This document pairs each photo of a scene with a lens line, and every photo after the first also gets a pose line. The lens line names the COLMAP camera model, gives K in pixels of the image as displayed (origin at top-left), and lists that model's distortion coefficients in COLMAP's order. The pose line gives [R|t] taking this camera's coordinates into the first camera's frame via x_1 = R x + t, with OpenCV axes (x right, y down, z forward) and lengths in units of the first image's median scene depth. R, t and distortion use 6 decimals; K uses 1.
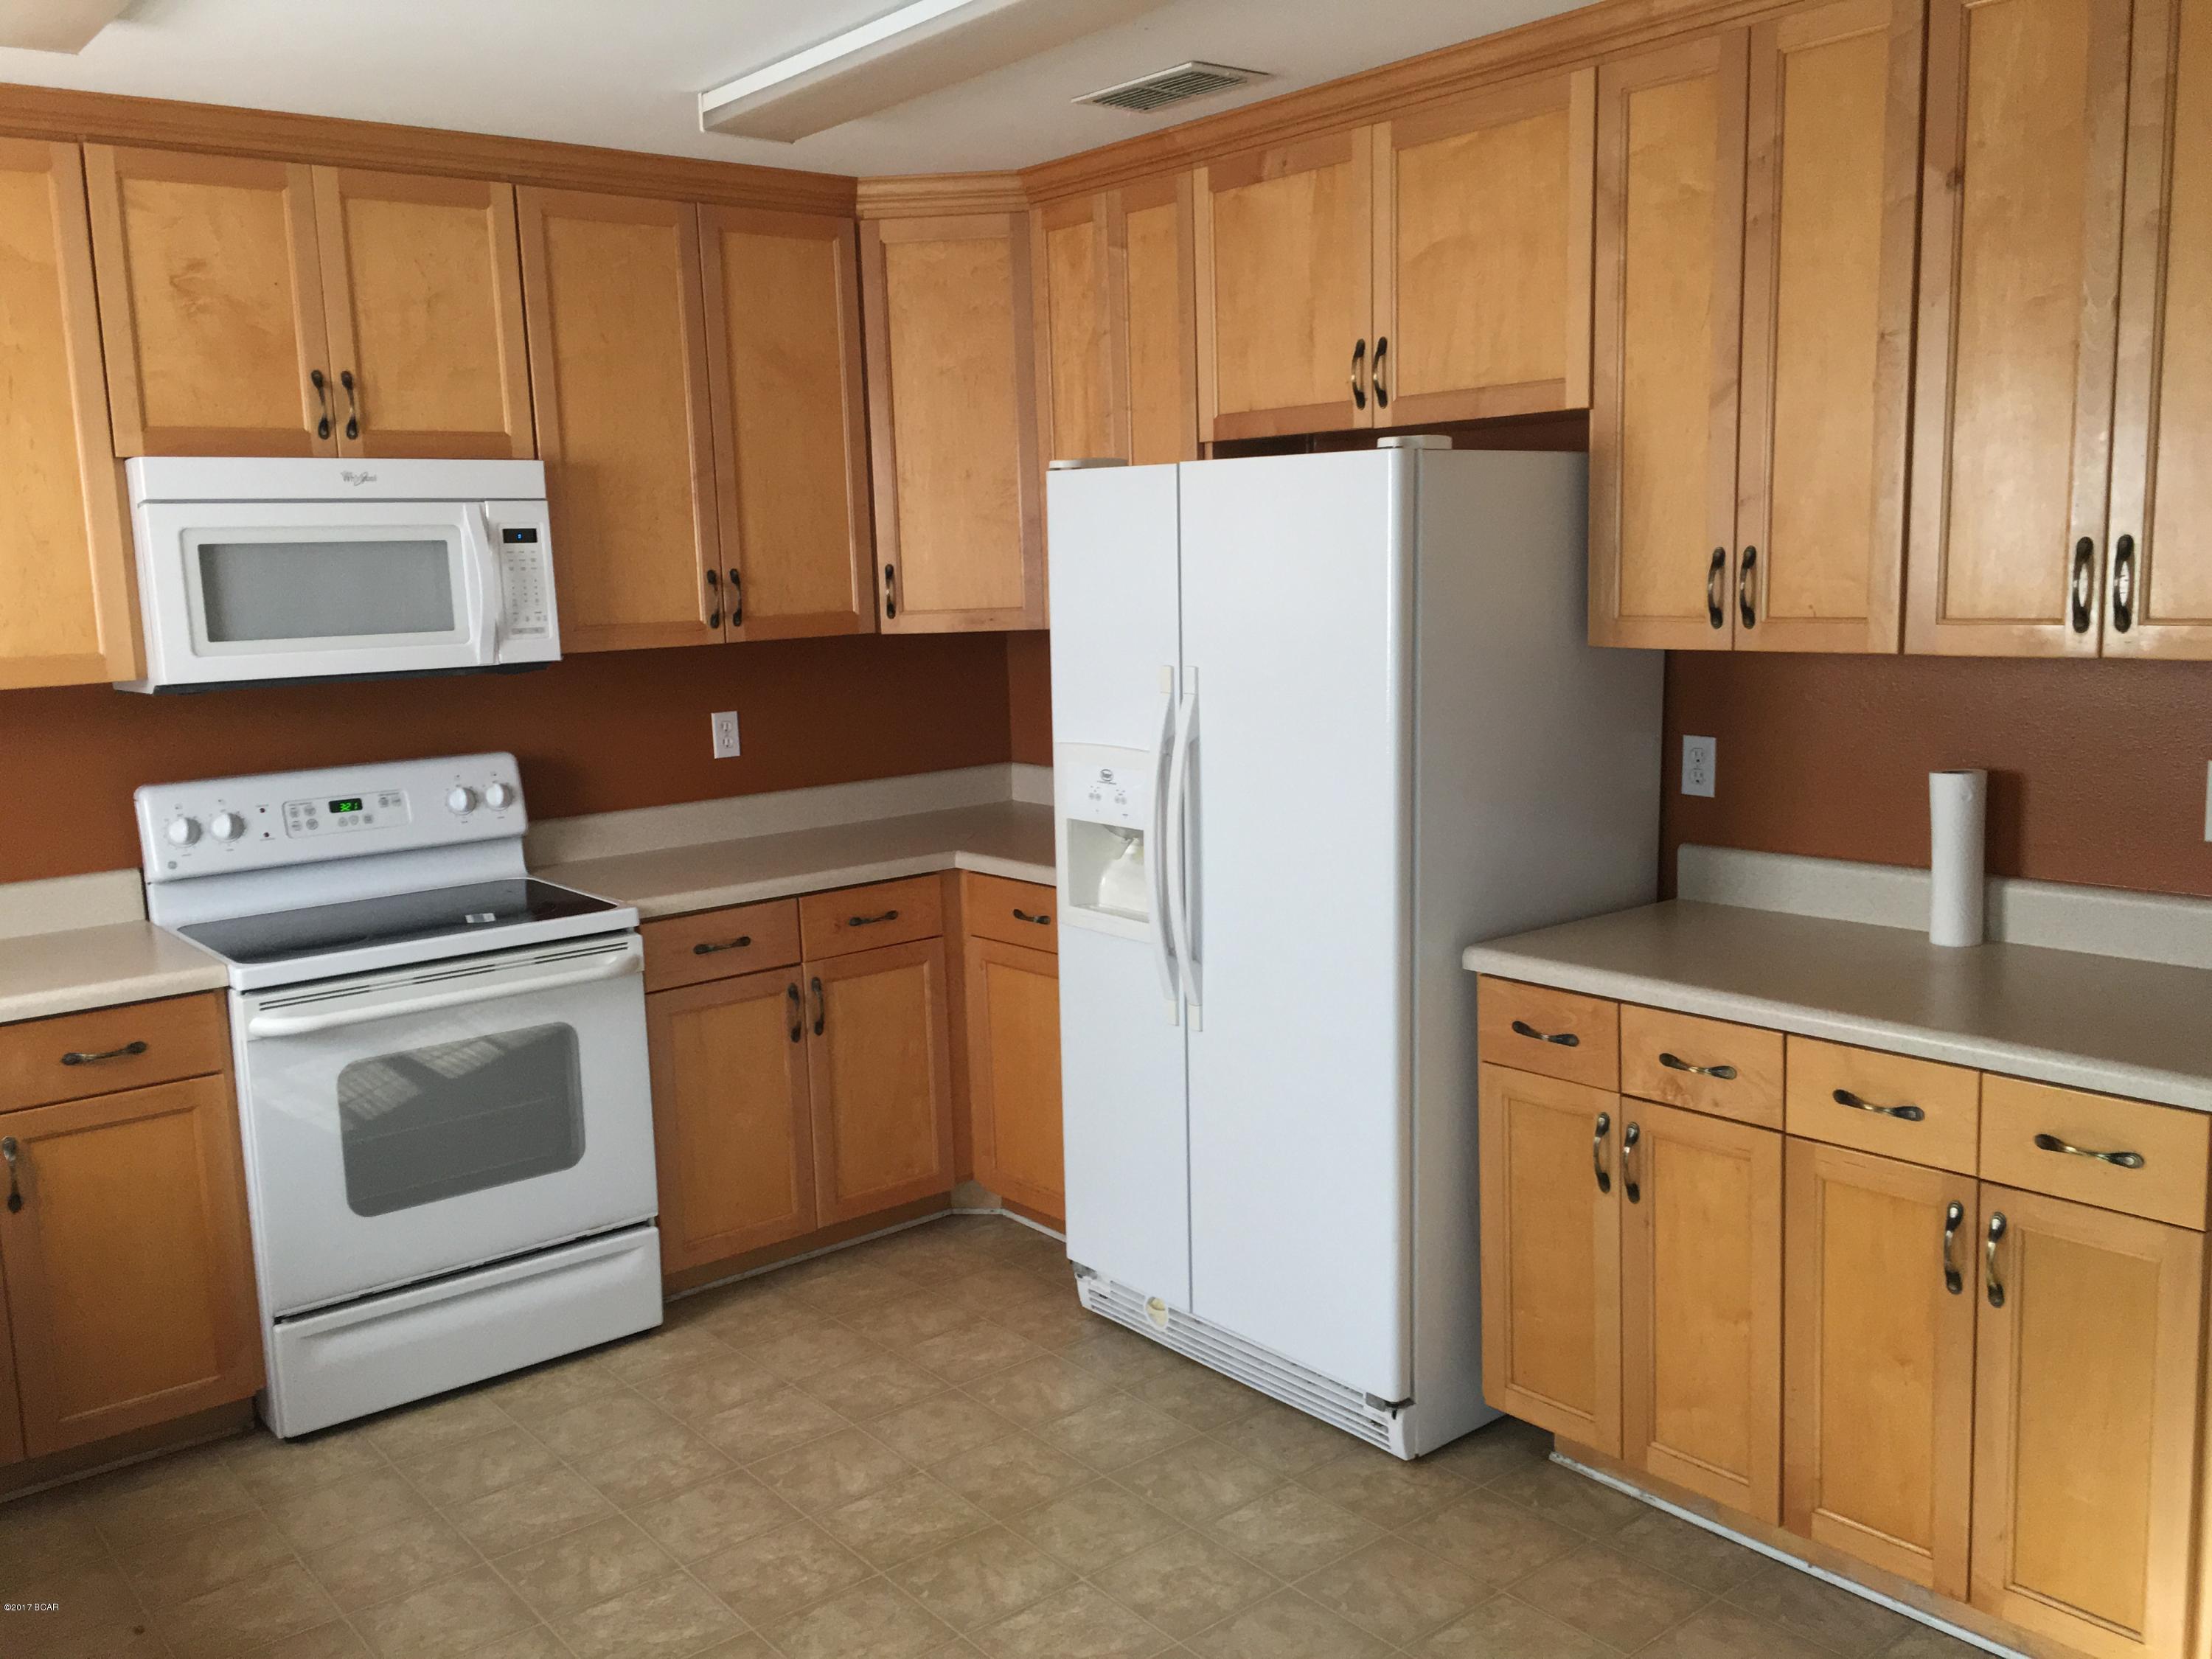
lens RADIAL K [[1906.2, 0, 1113.9], [0, 1906.2, 832.5], [0, 0, 1]] dist [0.074294, -0.095272]
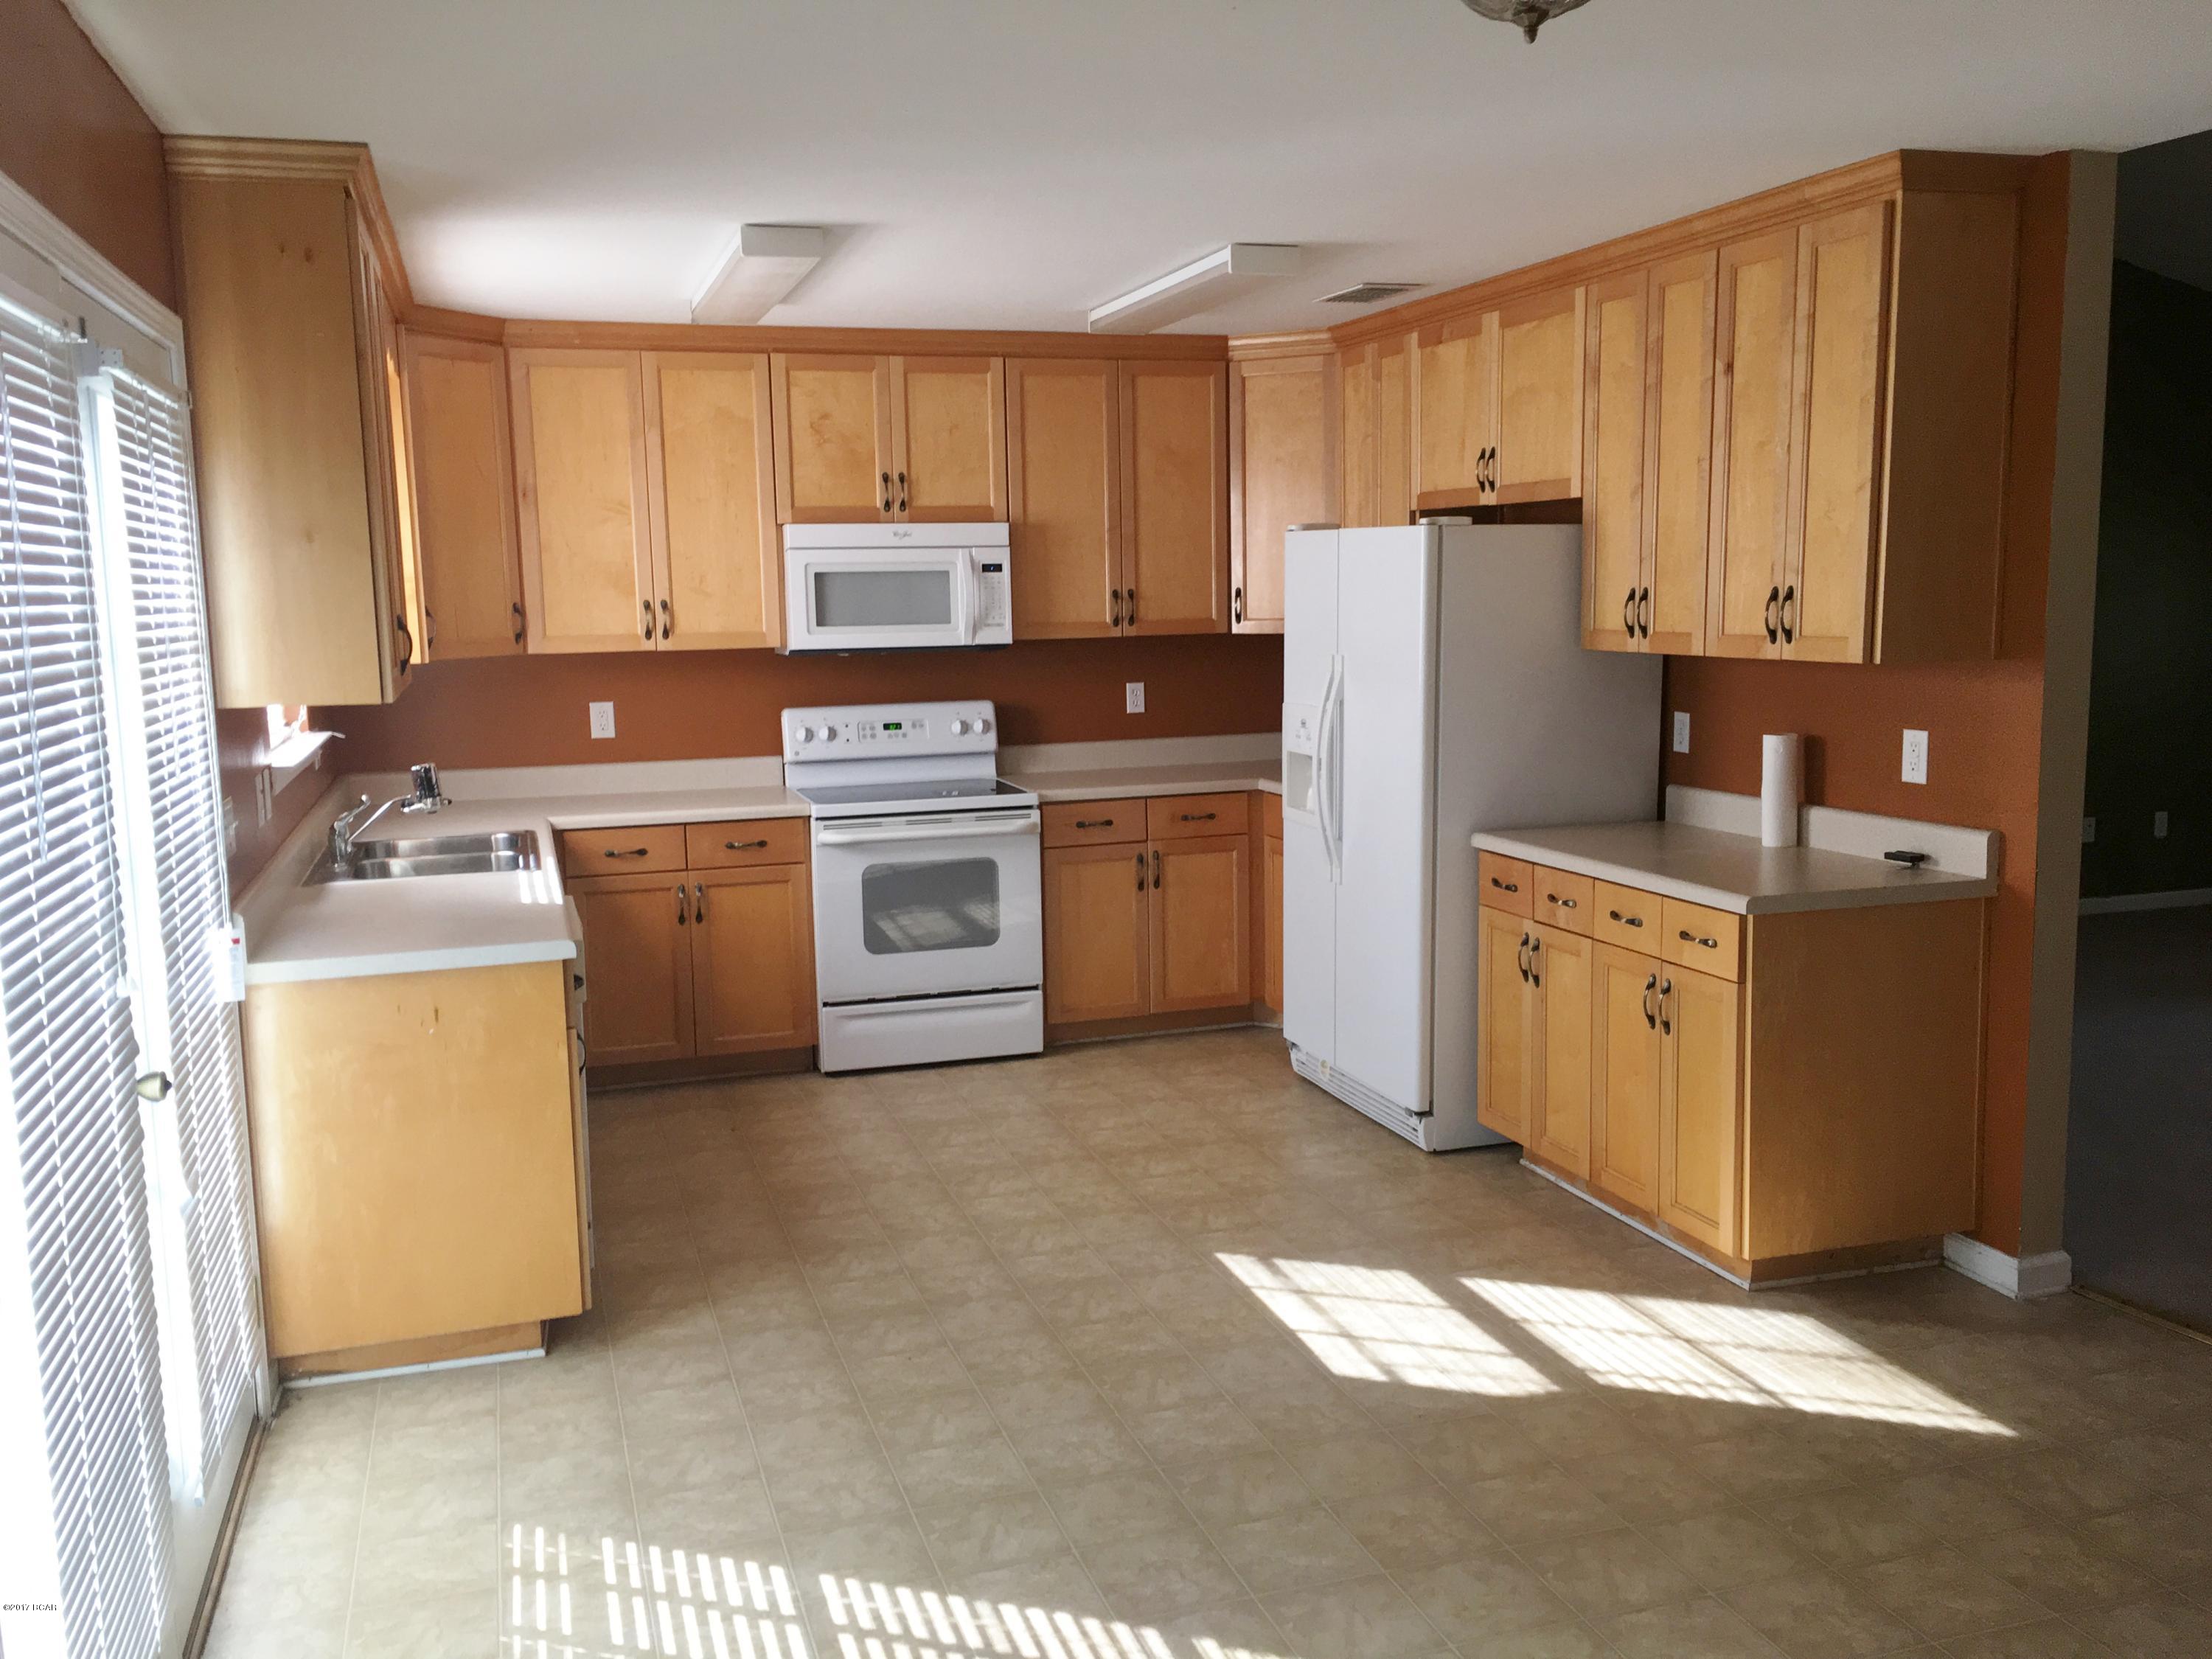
lens RADIAL K [[1906.2, 0, 1102.6], [0, 1906.2, 829.6], [0, 0, 1]] dist [0.074294, -0.095272]
pose [[0.931379, 0.062534, -0.358640, 0.421748], [-0.065712, 0.997833, 0.003335, 0.065266], [0.358071, 0.020461, 0.933470, -0.551490]]
